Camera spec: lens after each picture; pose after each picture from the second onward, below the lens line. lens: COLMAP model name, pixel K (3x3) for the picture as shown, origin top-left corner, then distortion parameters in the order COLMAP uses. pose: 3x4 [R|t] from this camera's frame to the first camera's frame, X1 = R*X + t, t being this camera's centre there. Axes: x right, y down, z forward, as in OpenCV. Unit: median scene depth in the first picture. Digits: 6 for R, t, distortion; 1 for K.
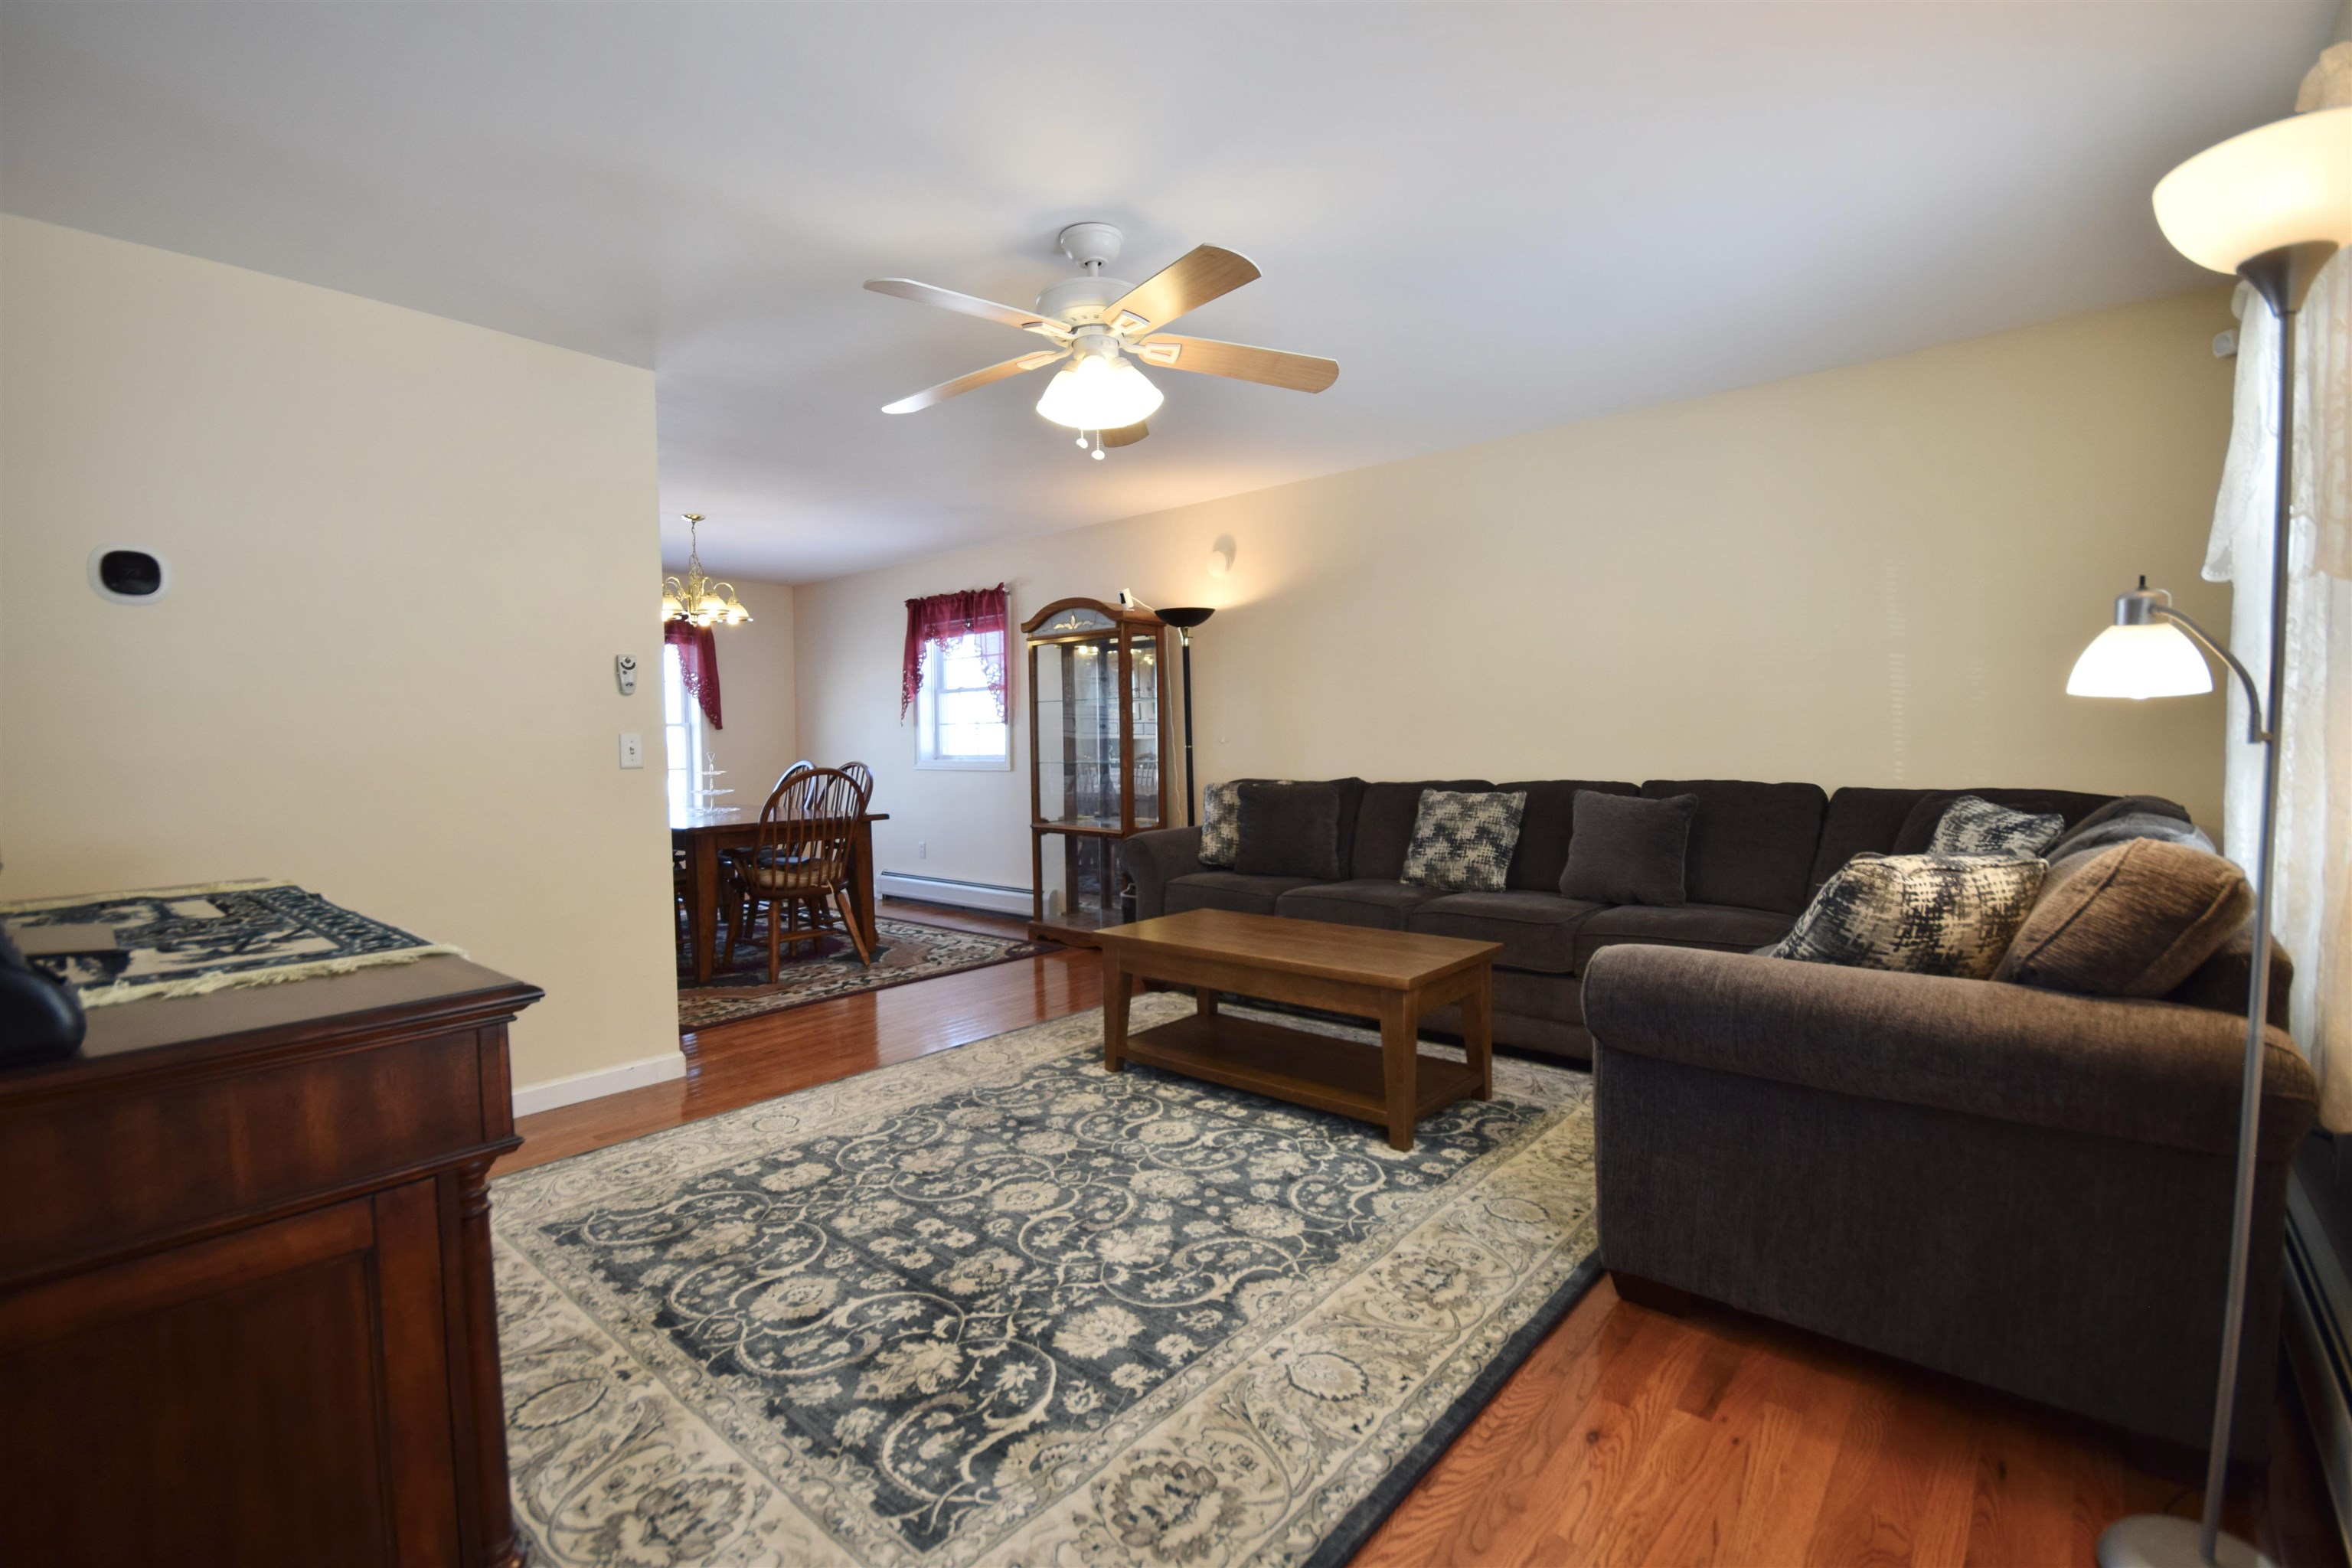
lens RADIAL K [[1031.9, 0, 1171.1], [0, 1031.9, 783.2], [0, 0, 1]] dist [0.003879, -0.007579]
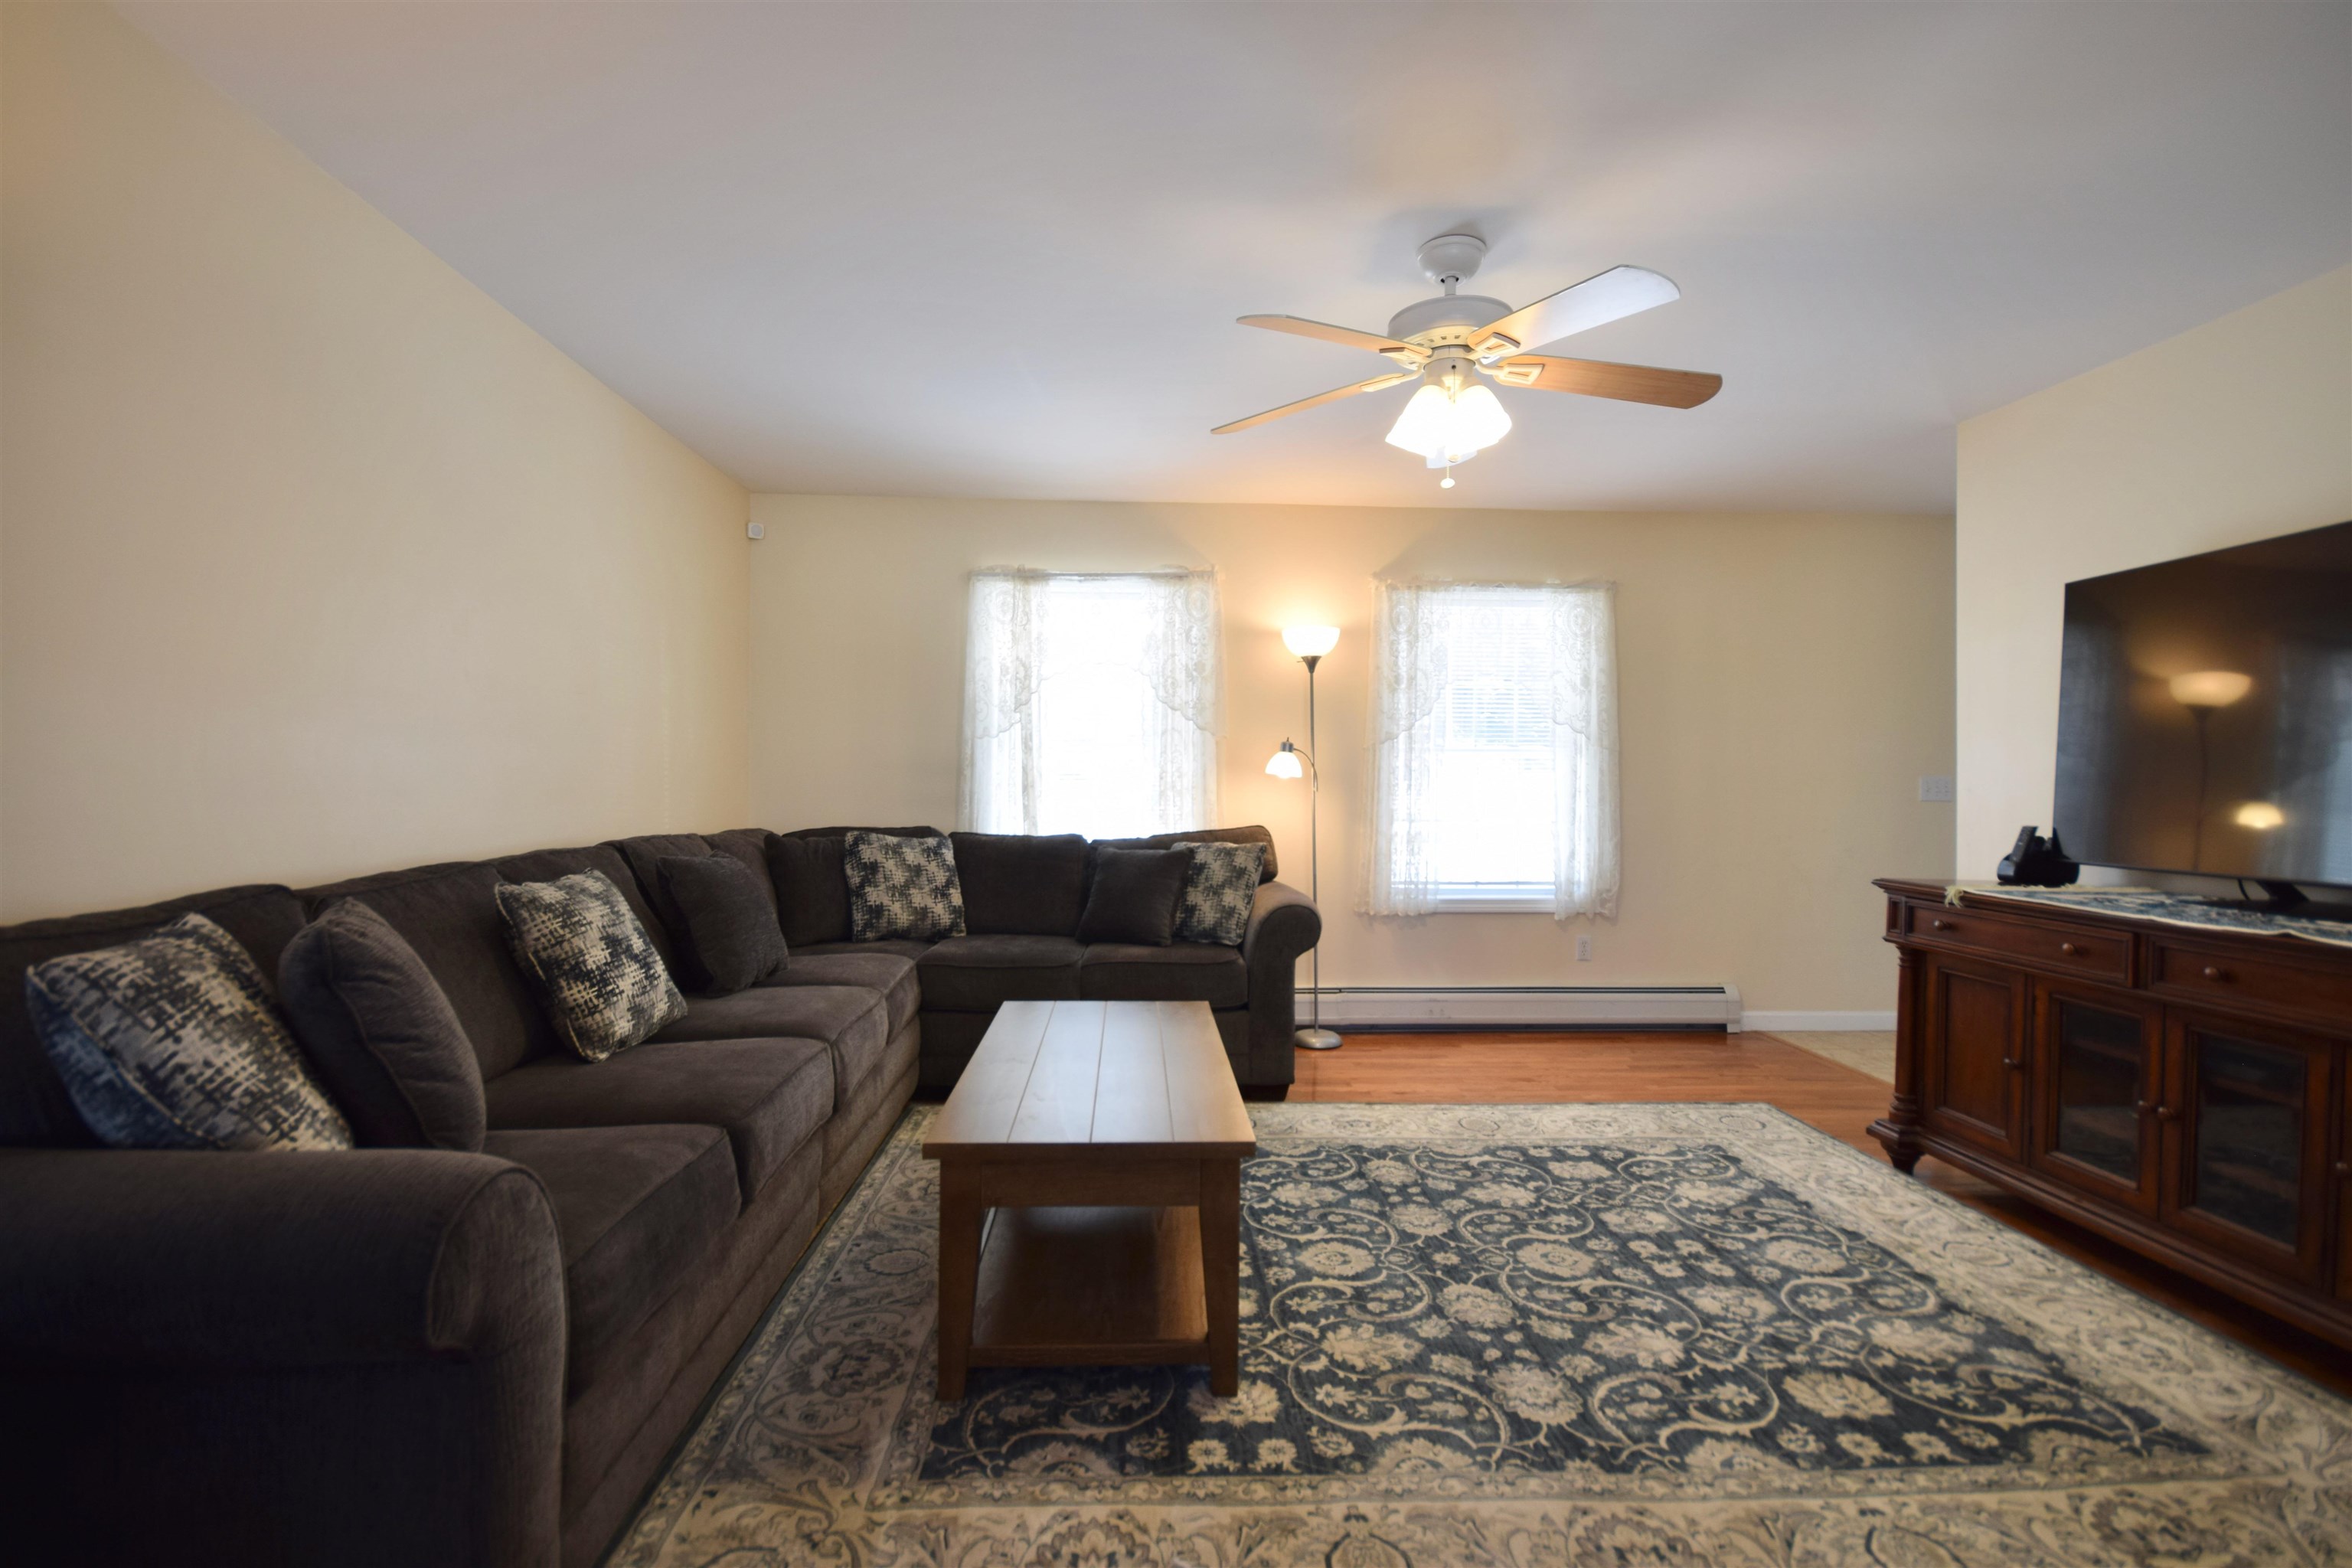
lens RADIAL K [[1040.9, 0, 1176.0], [0, 1040.9, 784.0], [0, 0, 1]] dist [-0.007346, -0.000369]
pose [[-0.691919, 0.012473, 0.721867, -0.586230], [0.034445, 0.999282, 0.015749, -0.066888], [-0.721153, 0.035762, -0.691852, 1.864766]]
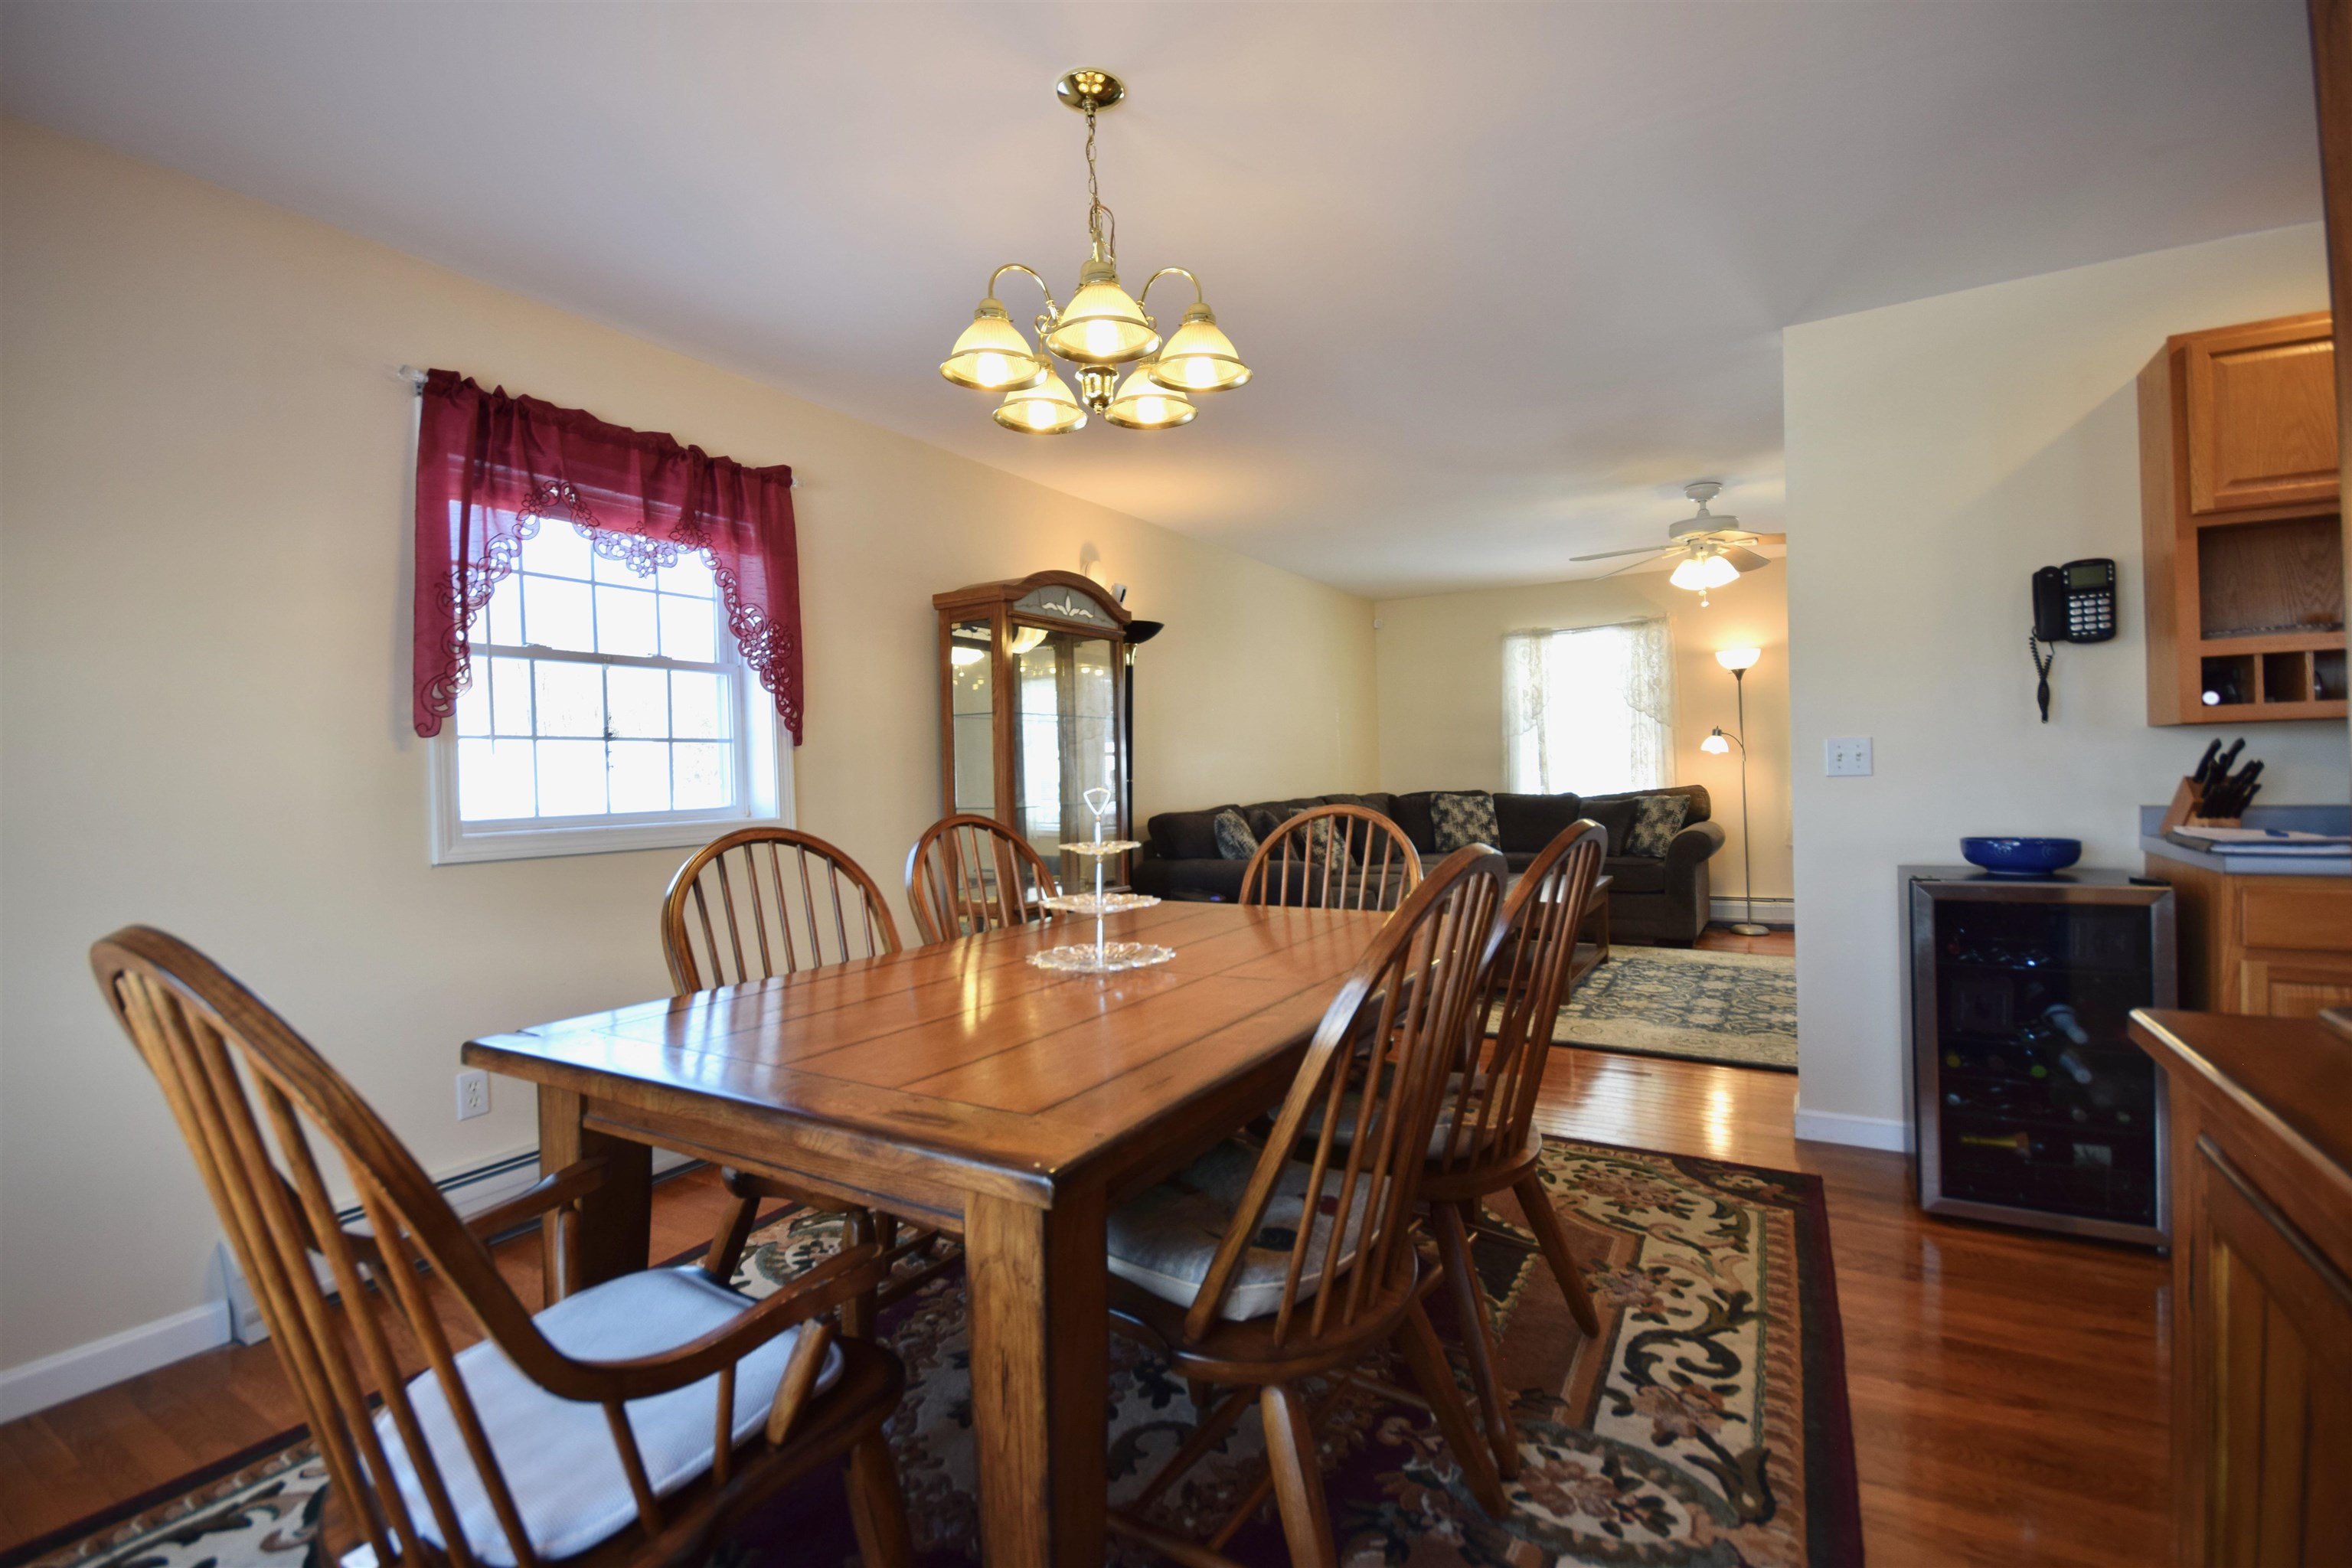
lens RADIAL K [[1031.2, 0, 1171.8], [0, 1031.2, 777.4], [0, 0, 1]] dist [0.002408, 0.000364]
pose [[-0.170223, 0.017600, 0.985248, -1.762884], [0.070171, 0.997519, -0.005696, -0.063425], [-0.982904, 0.068166, -0.171035, 2.313908]]
